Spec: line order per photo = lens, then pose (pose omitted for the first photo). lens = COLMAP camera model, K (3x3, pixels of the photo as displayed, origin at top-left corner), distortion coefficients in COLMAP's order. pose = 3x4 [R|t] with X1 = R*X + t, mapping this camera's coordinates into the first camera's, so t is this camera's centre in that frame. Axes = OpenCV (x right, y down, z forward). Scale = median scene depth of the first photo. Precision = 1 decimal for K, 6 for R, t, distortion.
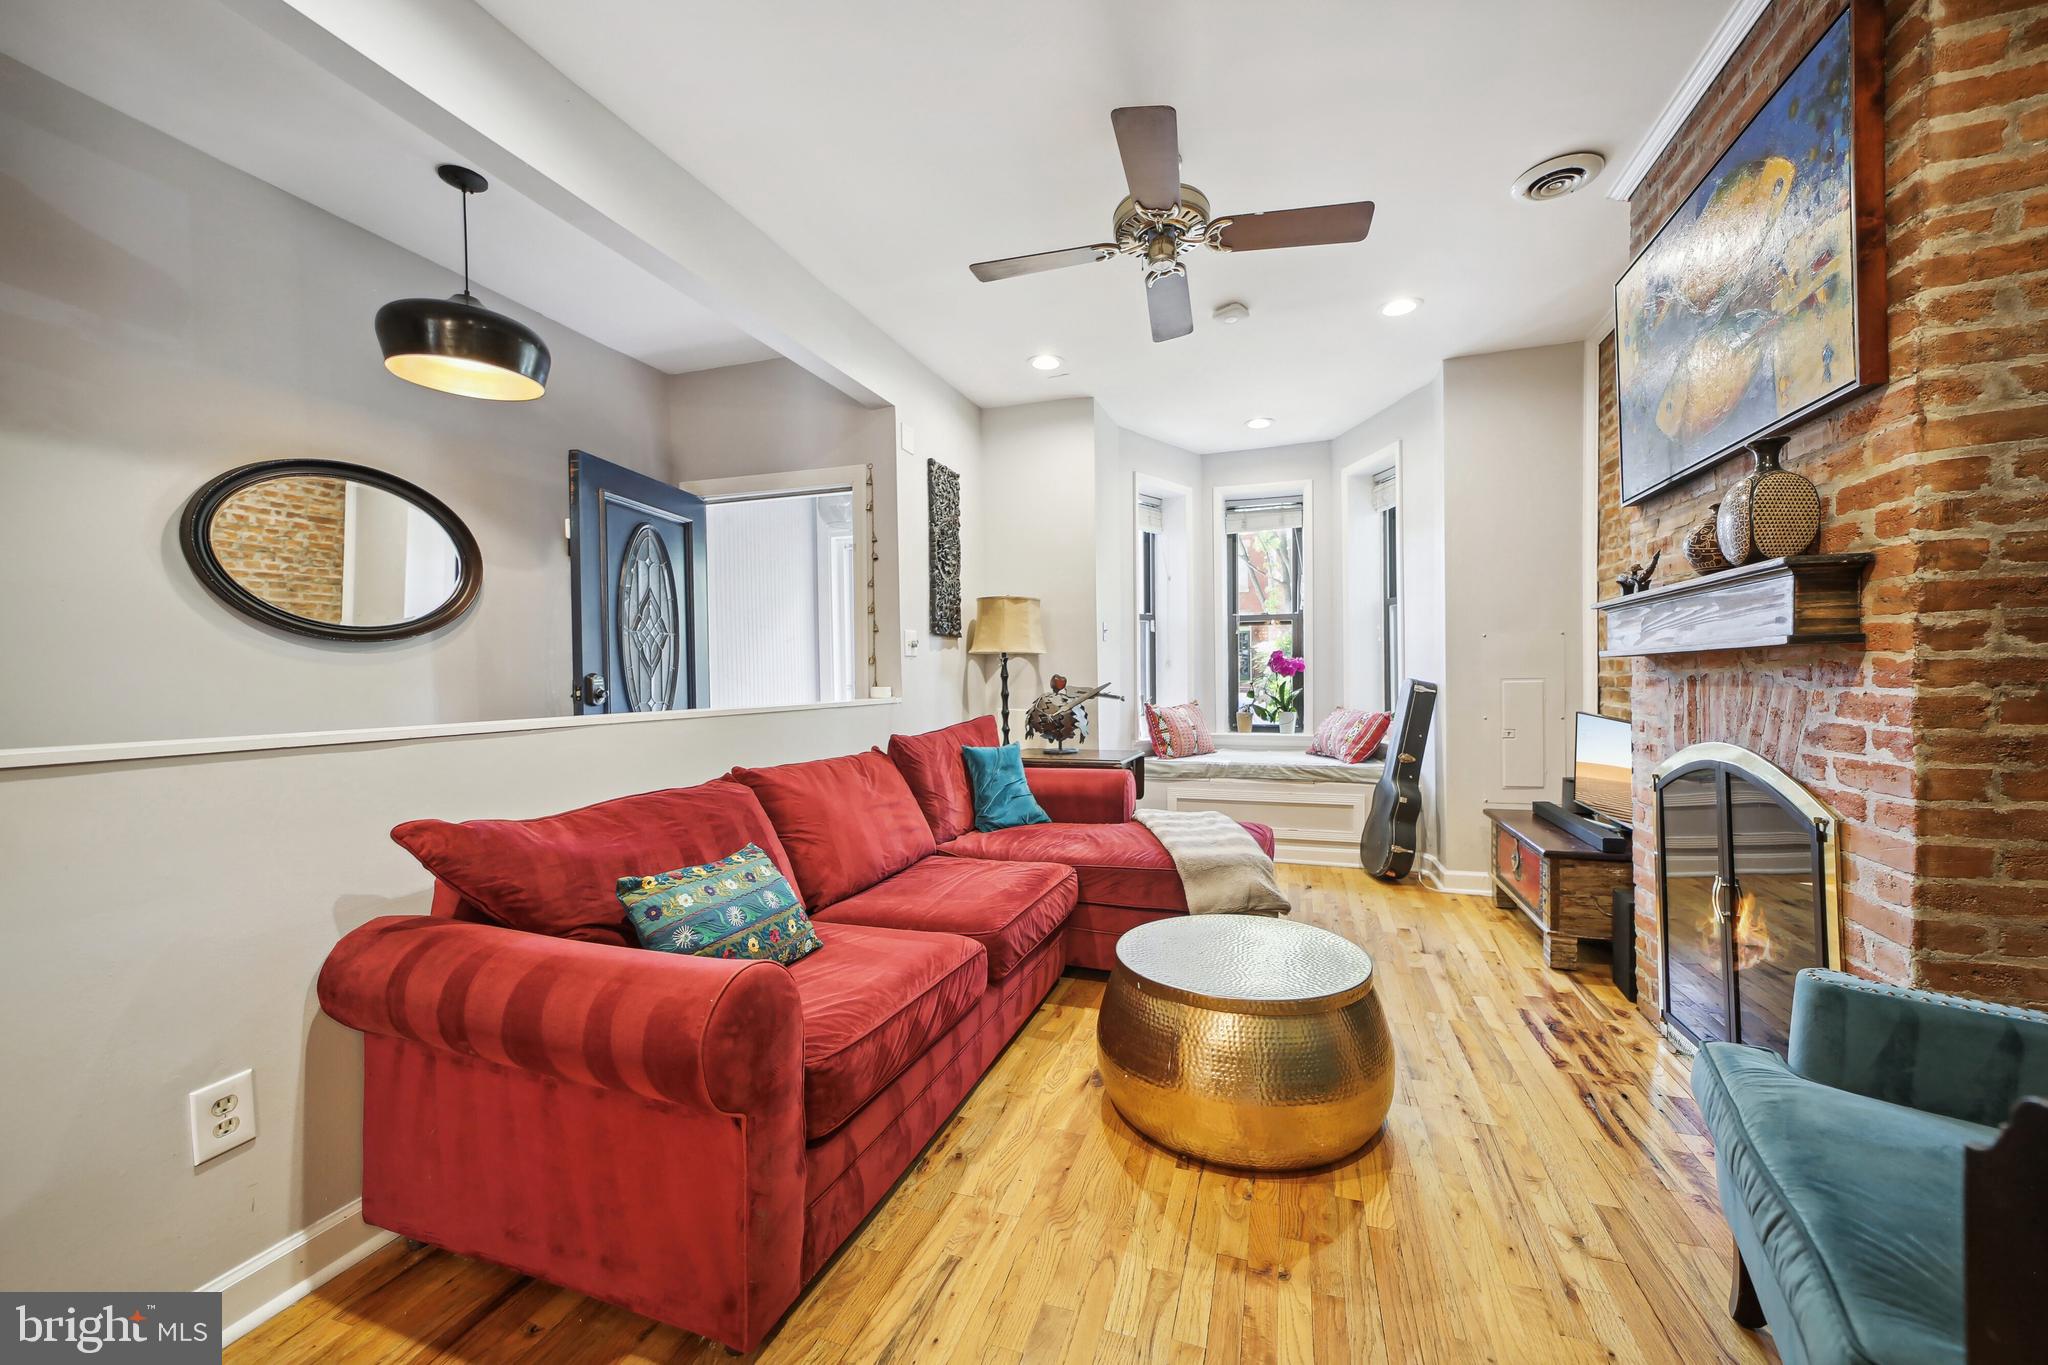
lens RADIAL K [[787.8, 0, 1028.9], [0, 787.8, 697.0], [0, 0, 1]] dist [-0.017865, 0.010256]
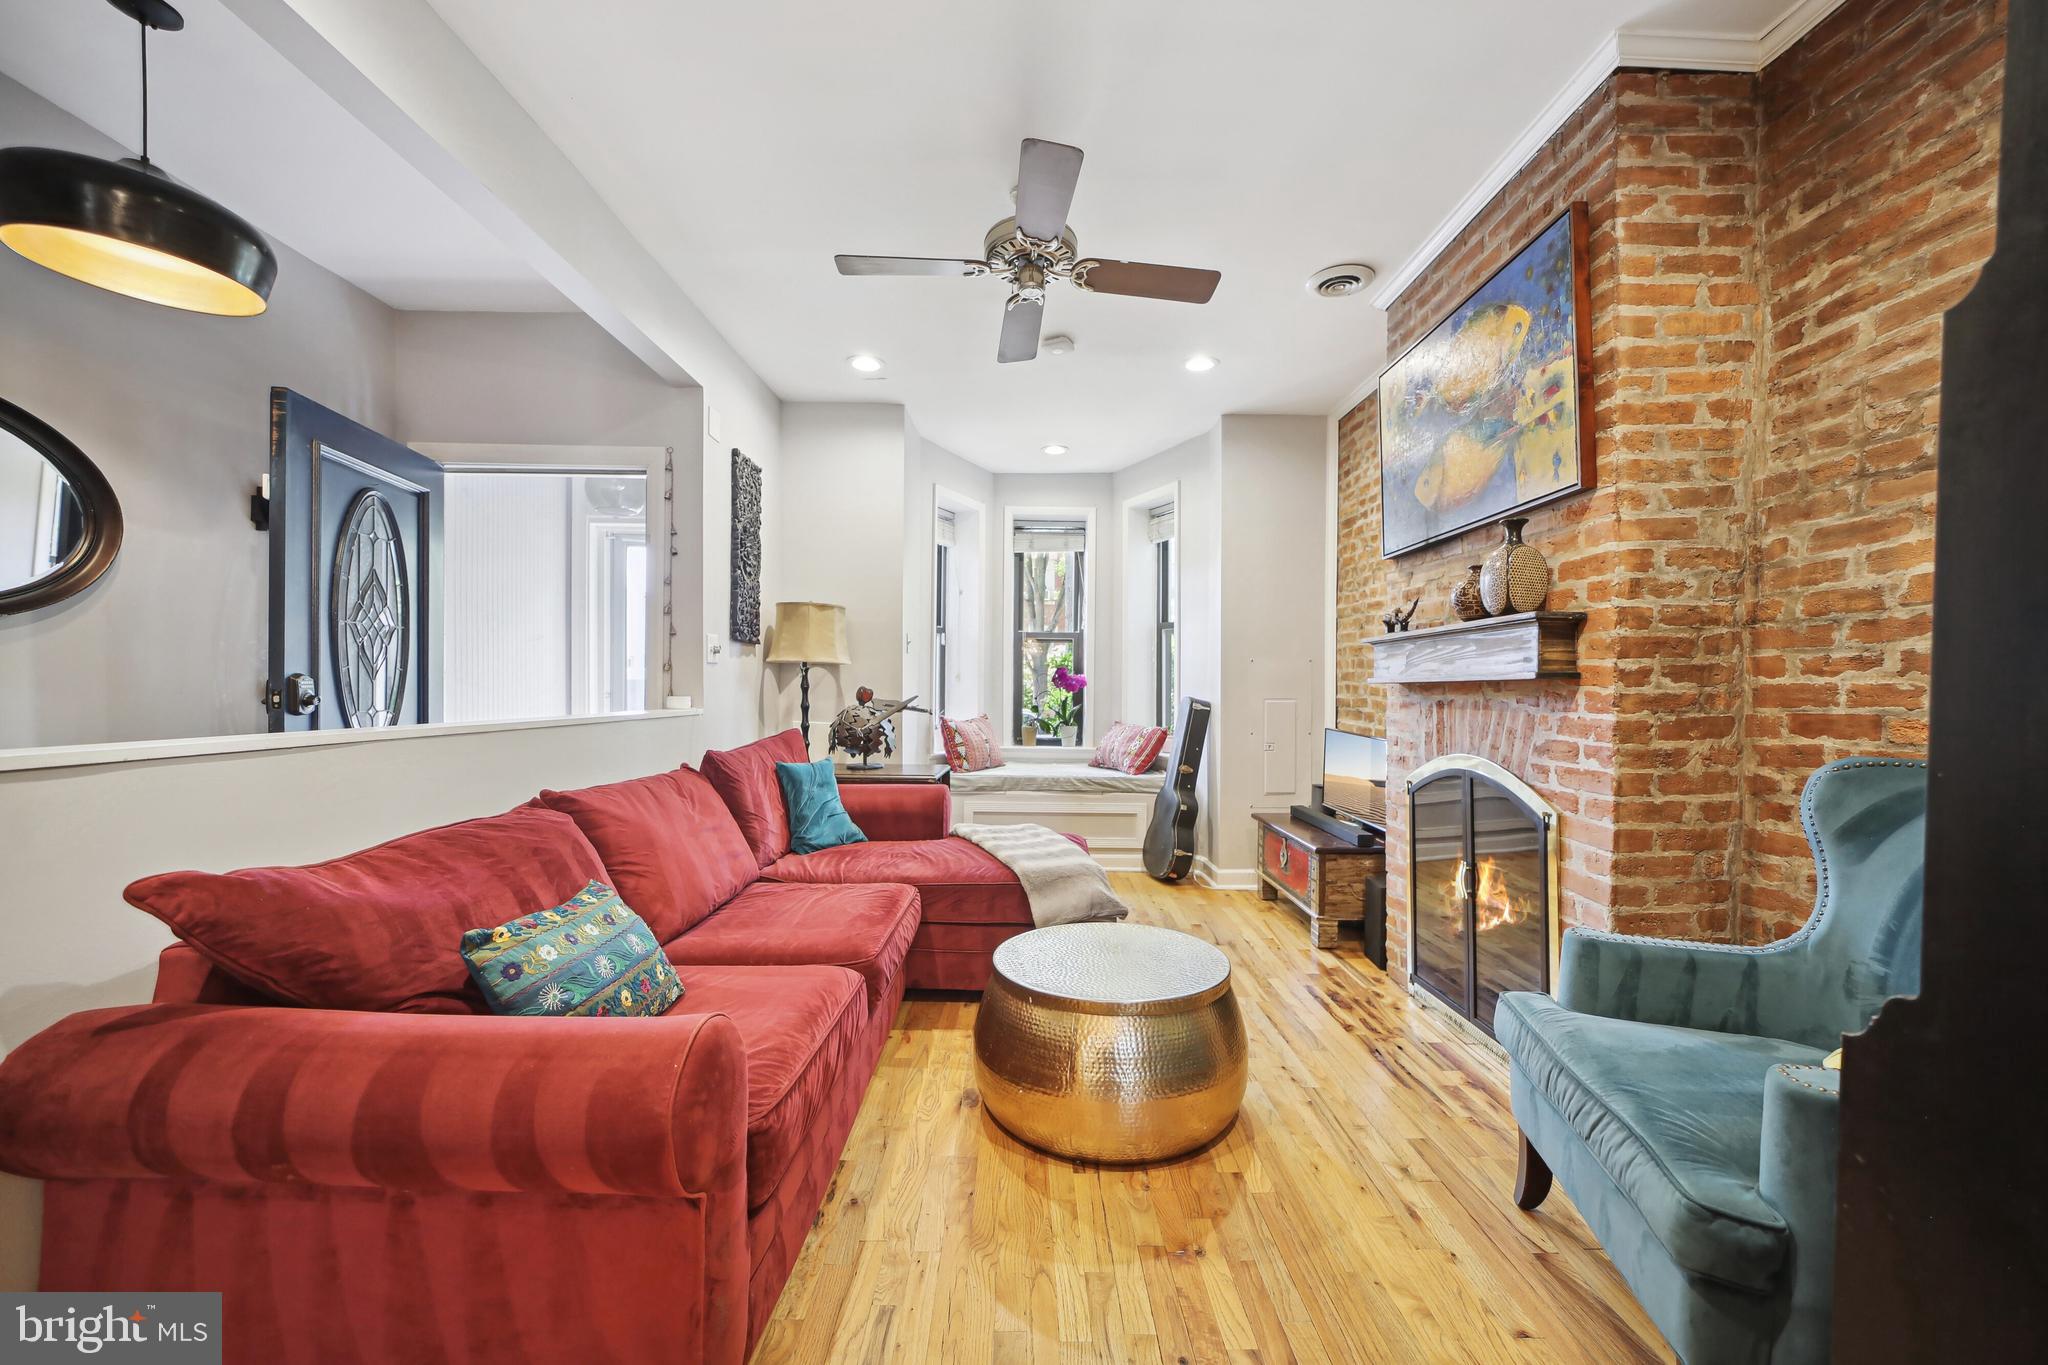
lens RADIAL K [[797.6, 0, 1032.6], [0, 797.6, 698.0], [0, 0, 1]] dist [-0.032987, 0.011704]
pose [[0.944147, 0.016850, 0.329093, -0.183858], [-0.012390, 0.999801, -0.015646, -0.003715], [-0.329291, 0.010695, 0.944168, 0.030587]]
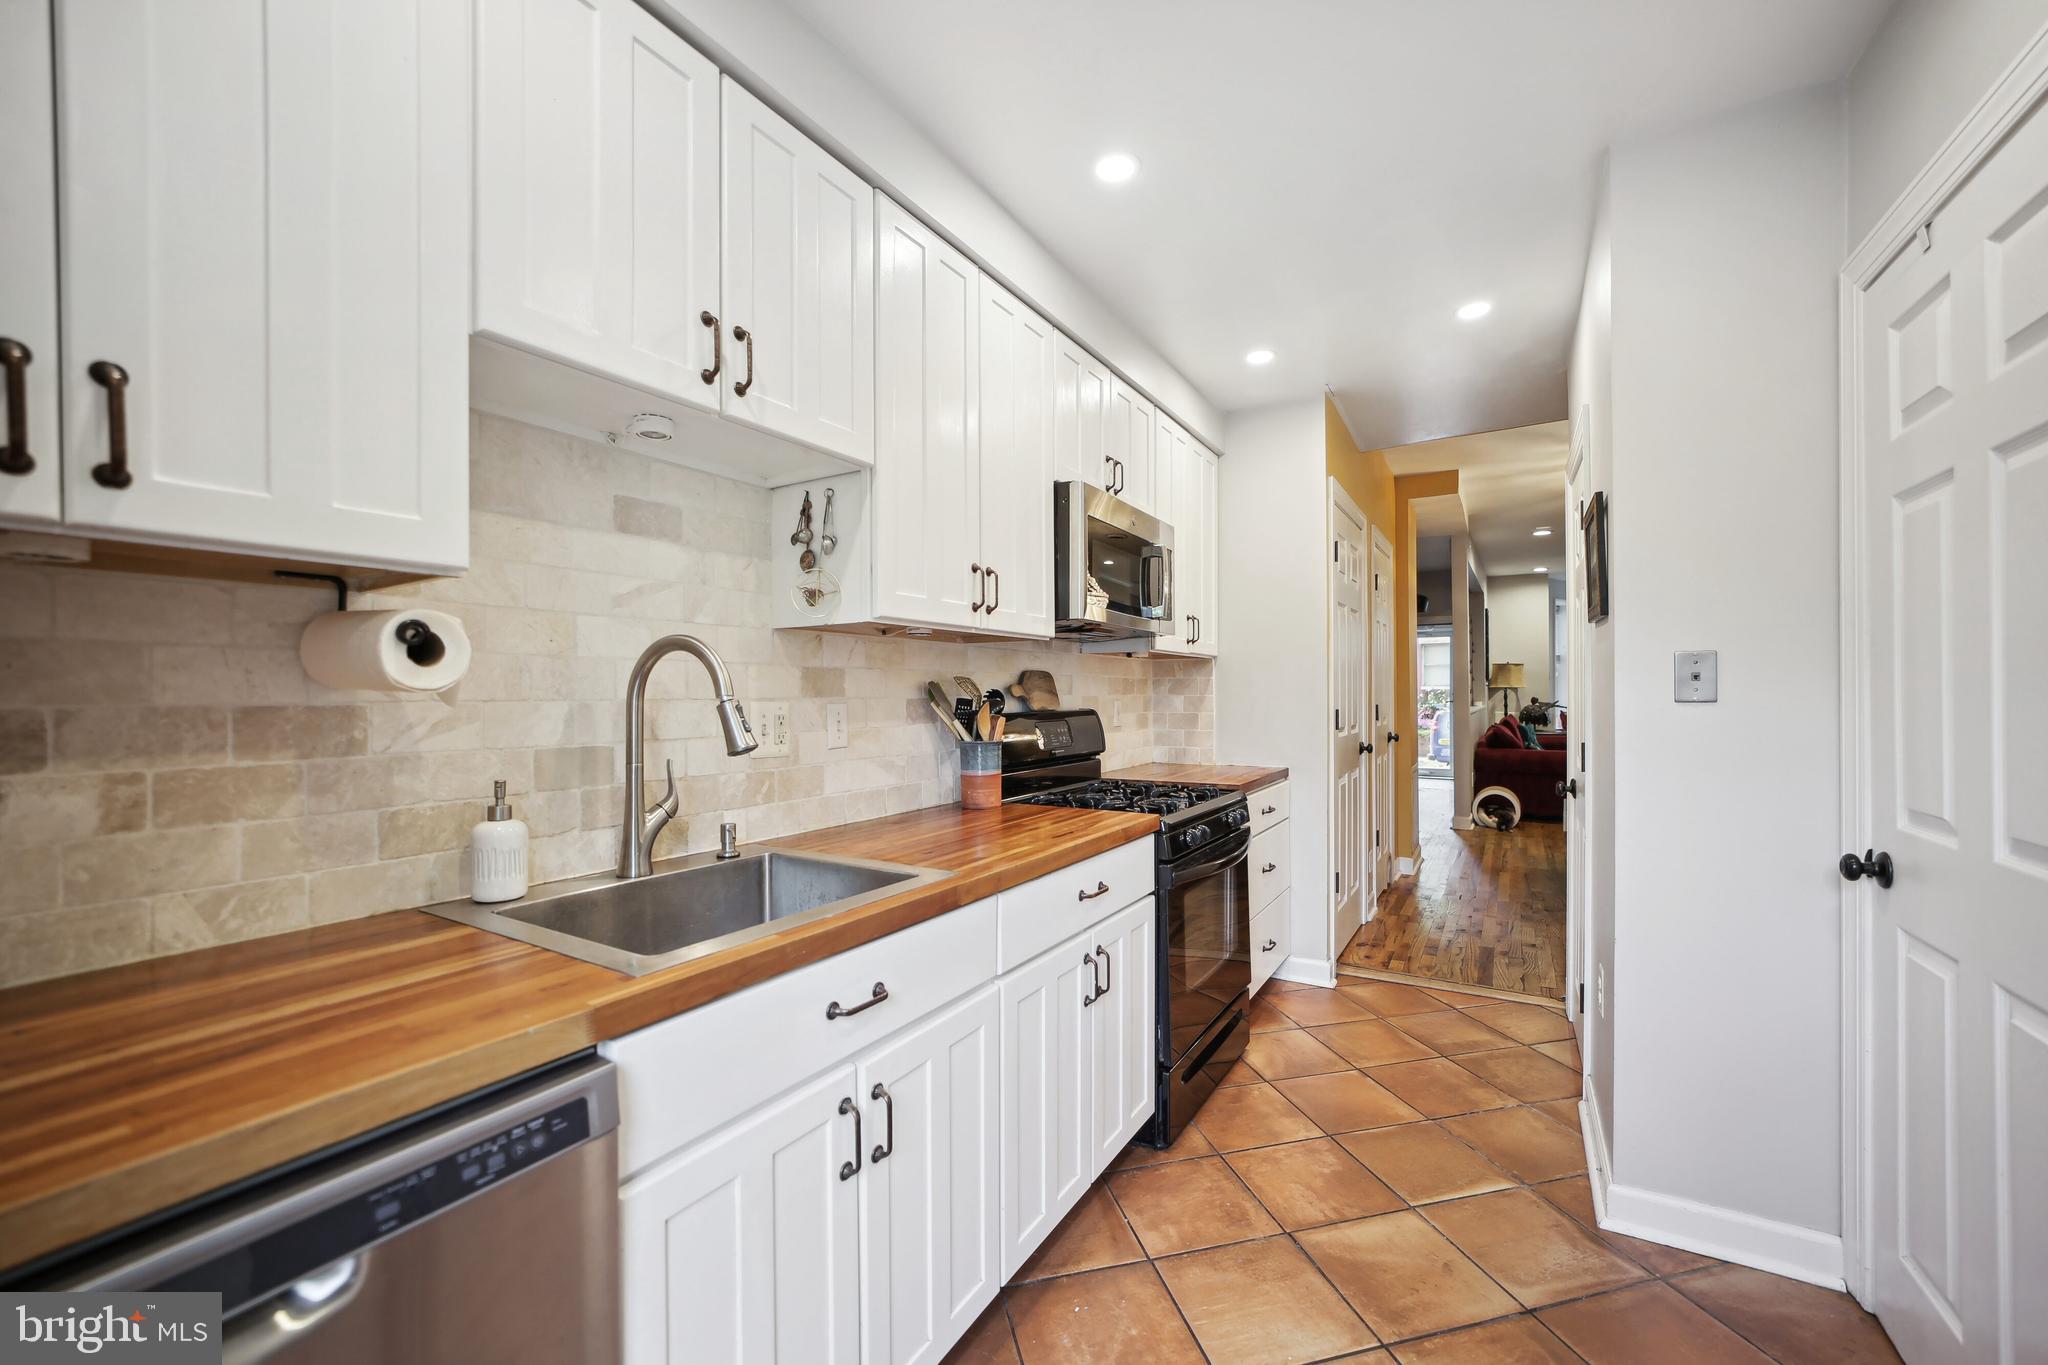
lens RADIAL K [[797.6, 0, 1032.6], [0, 797.6, 698.0], [0, 0, 1]] dist [-0.032987, 0.011704]
pose [[0.972281, 0.003552, -0.233789, -1.775489], [-0.008116, 0.999795, -0.018561, 0.062656], [0.233675, 0.019944, 0.972110, -3.319470]]
